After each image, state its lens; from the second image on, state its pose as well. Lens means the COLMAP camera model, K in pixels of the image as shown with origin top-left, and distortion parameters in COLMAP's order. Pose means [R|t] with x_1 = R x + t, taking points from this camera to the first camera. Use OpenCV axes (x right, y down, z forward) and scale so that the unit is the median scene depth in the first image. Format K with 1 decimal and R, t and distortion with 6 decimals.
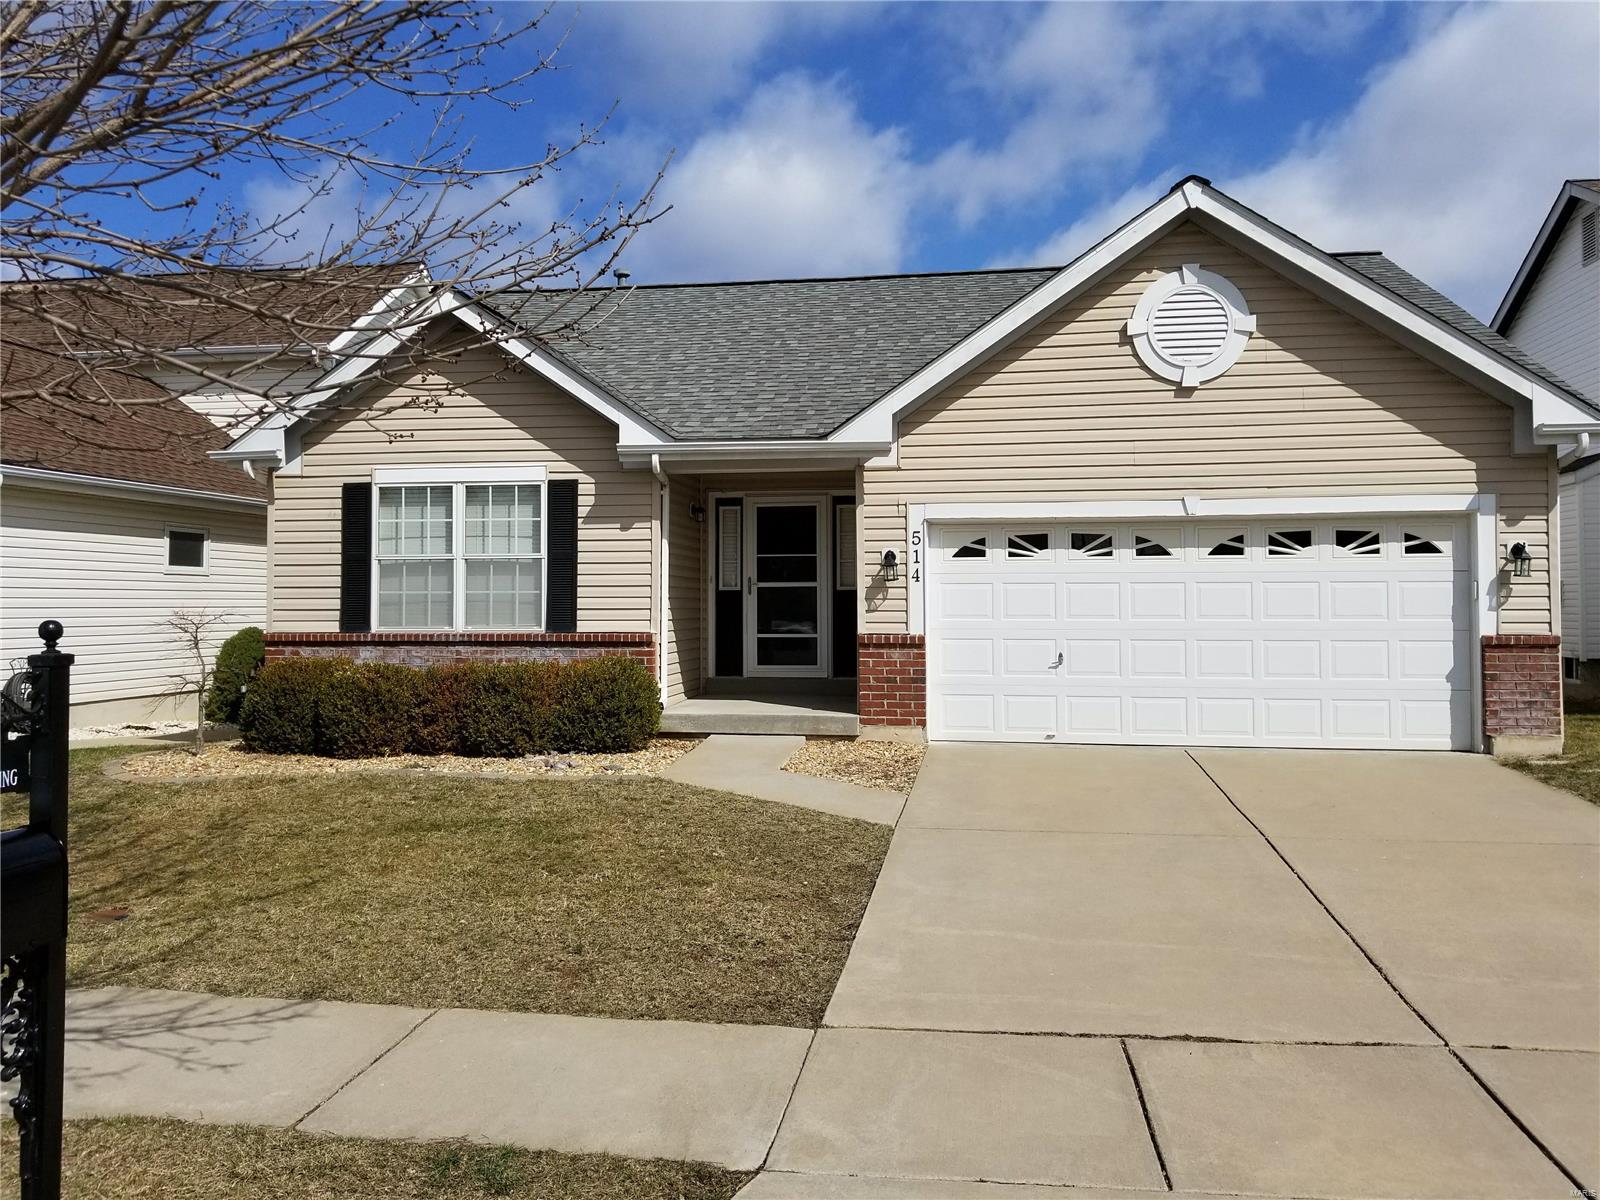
lens RADIAL K [[1251.1, 0, 801.6], [0, 1251.1, 533.6], [0, 0, 1]] dist [0.096672, -0.152795]
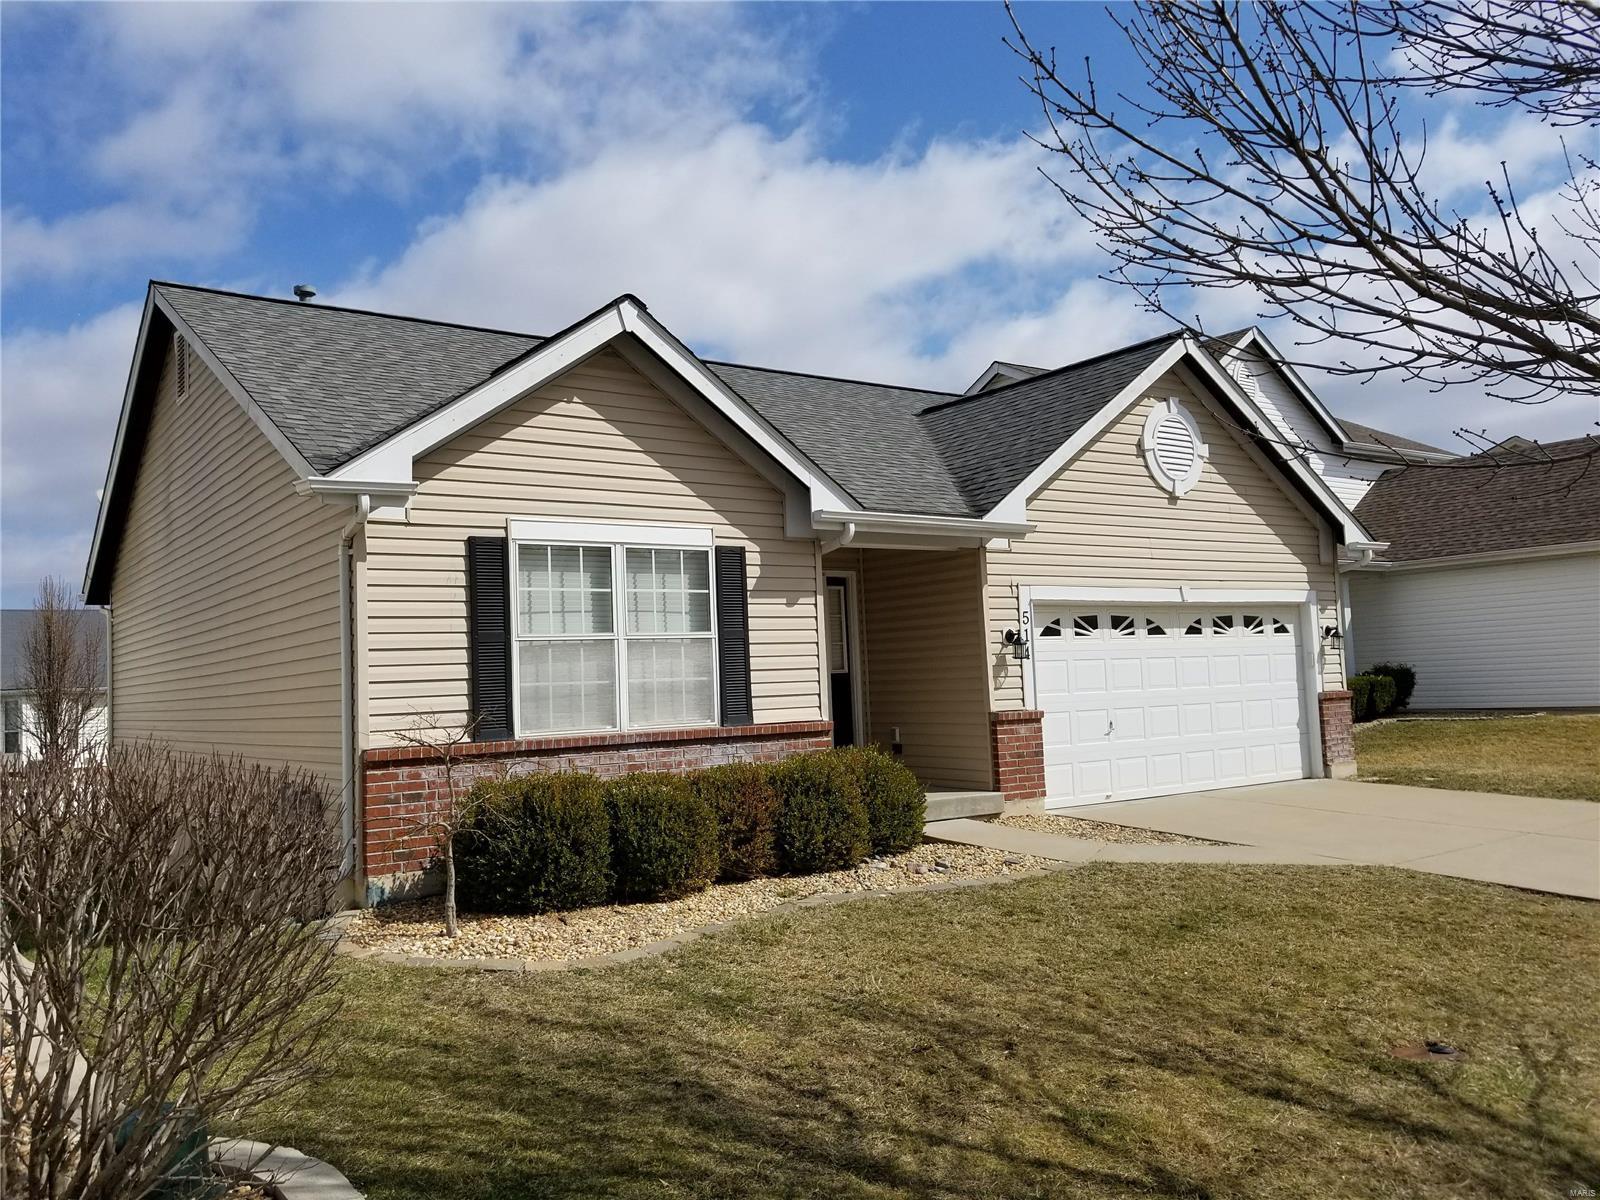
lens RADIAL K [[1251.7, 0, 803.1], [0, 1251.7, 576.3], [0, 0, 1]] dist [0.103364, -0.169078]
pose [[0.718625, 0.035082, 0.694512, -0.785513], [0.005605, 0.998402, -0.056232, 0.027147], [-0.695375, 0.044302, 0.717280, 0.373151]]
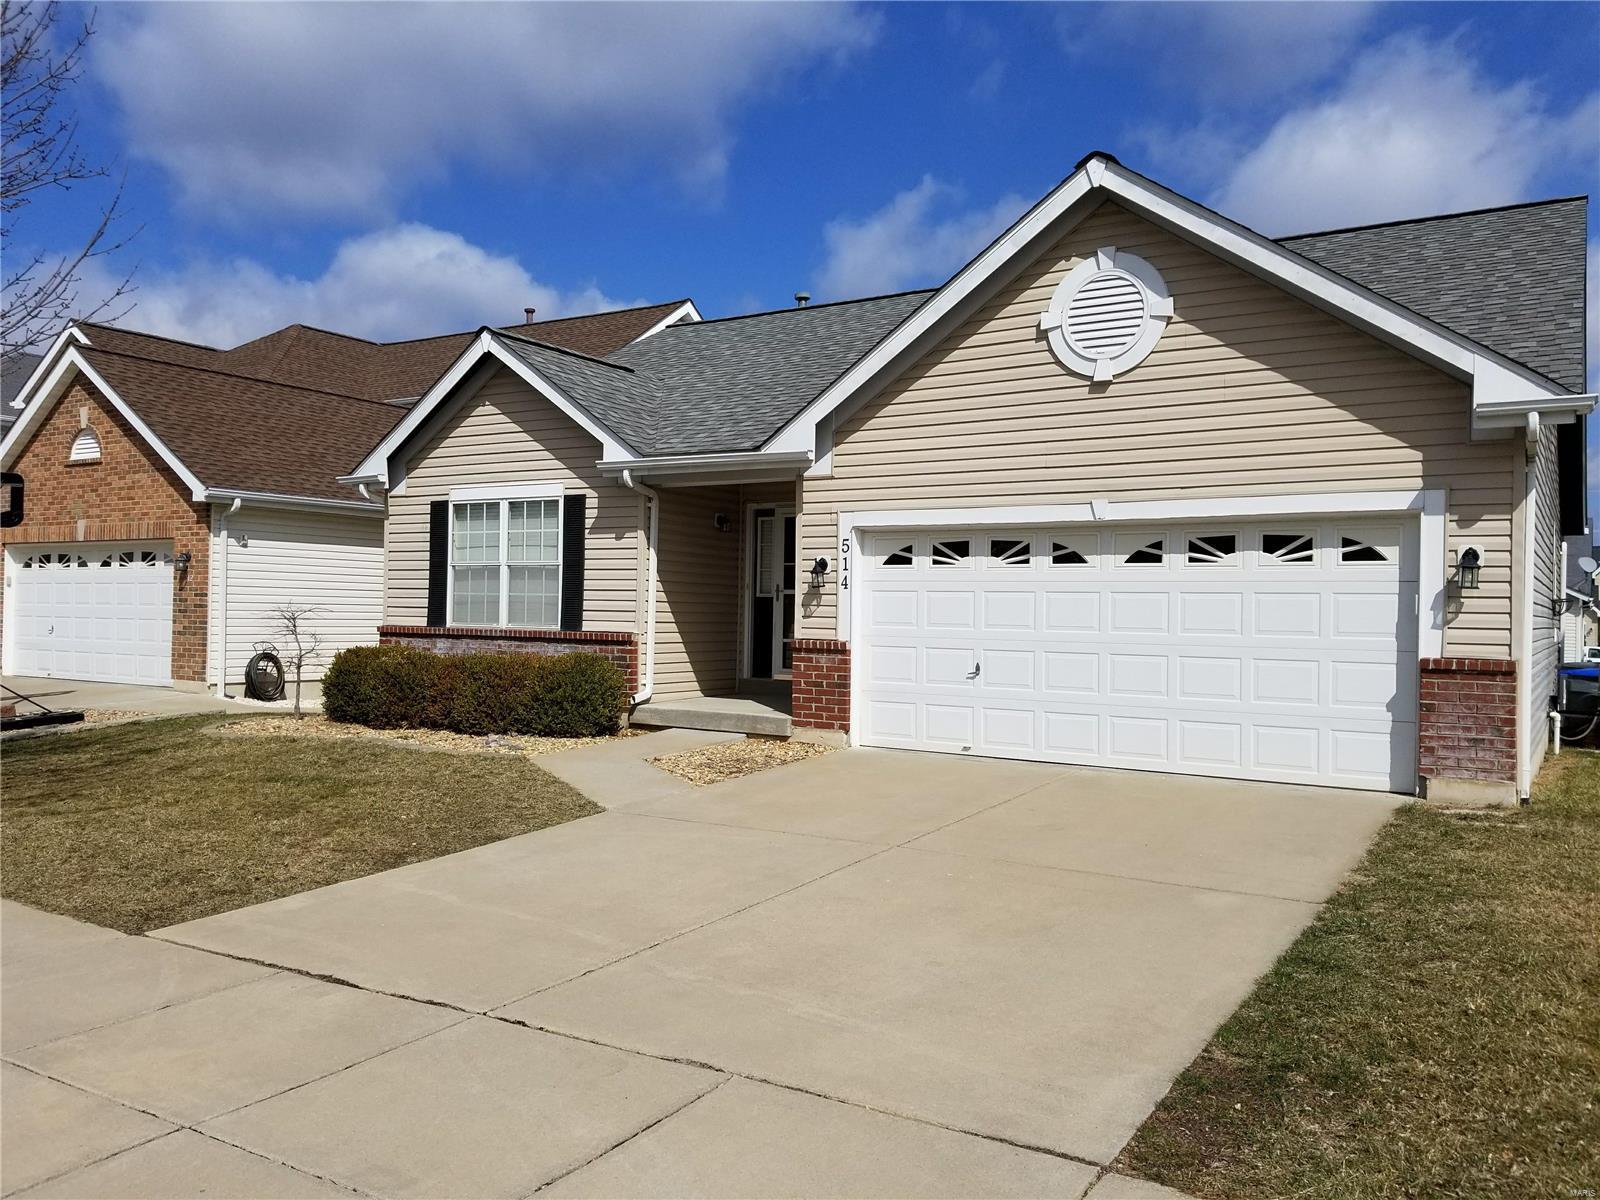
lens RADIAL K [[1251.7, 0, 803.1], [0, 1251.7, 576.3], [0, 0, 1]] dist [0.103364, -0.169078]
pose [[0.913404, 0.006656, -0.407000, 0.476911], [0.002030, 0.999779, 0.020907, 0.007173], [0.407050, -0.019923, 0.913189, 0.060674]]
